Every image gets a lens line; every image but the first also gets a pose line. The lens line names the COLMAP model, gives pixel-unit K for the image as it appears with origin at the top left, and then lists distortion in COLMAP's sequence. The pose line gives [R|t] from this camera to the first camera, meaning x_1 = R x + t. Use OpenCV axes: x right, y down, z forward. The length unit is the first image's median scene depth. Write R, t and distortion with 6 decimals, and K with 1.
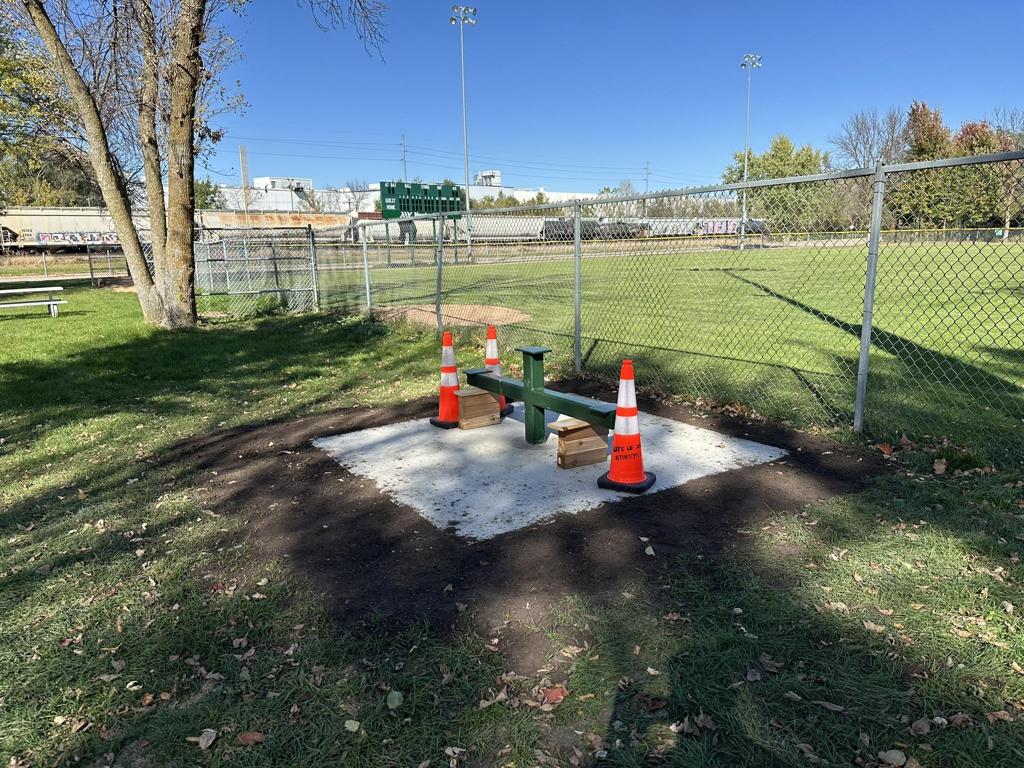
lens RADIAL K [[713.1, 0, 512.0], [0, 713.1, 384.0], [0, 0, 1]] dist [0.093659, -0.082843]
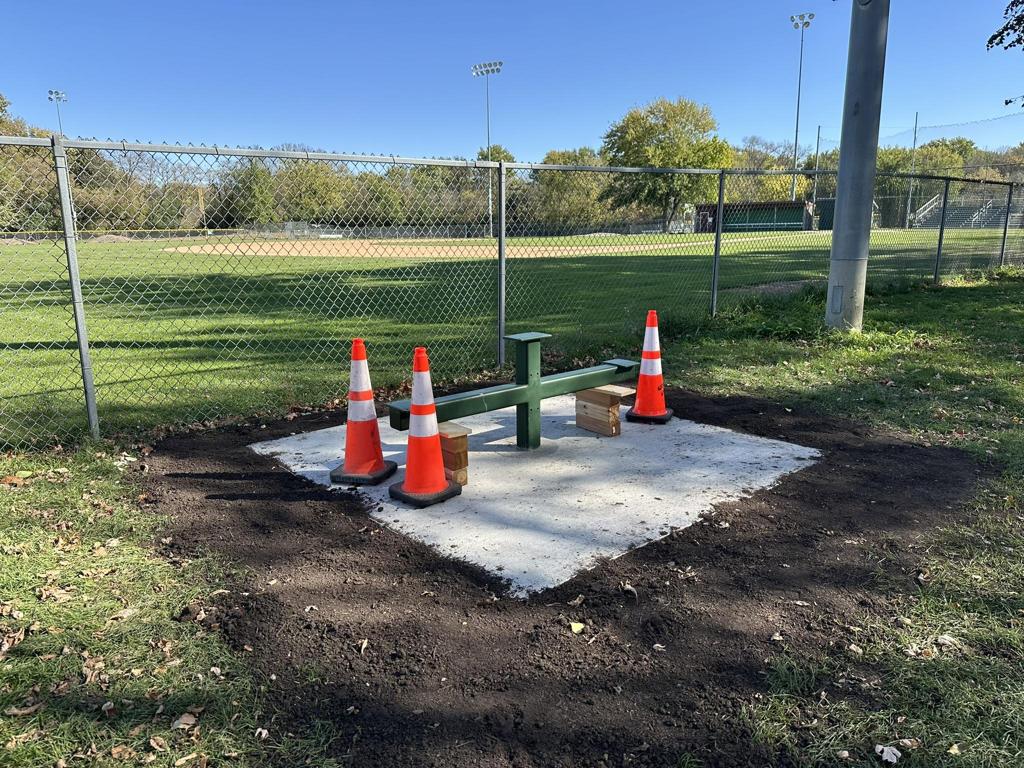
lens RADIAL K [[713.1, 0, 512.0], [0, 713.1, 384.0], [0, 0, 1]] dist [0.093659, -0.082843]
pose [[-0.150521, -0.174862, 0.973019, -0.935252], [0.213427, 0.955276, 0.204689, -0.202789], [-0.965294, 0.238478, -0.106469, 1.335171]]
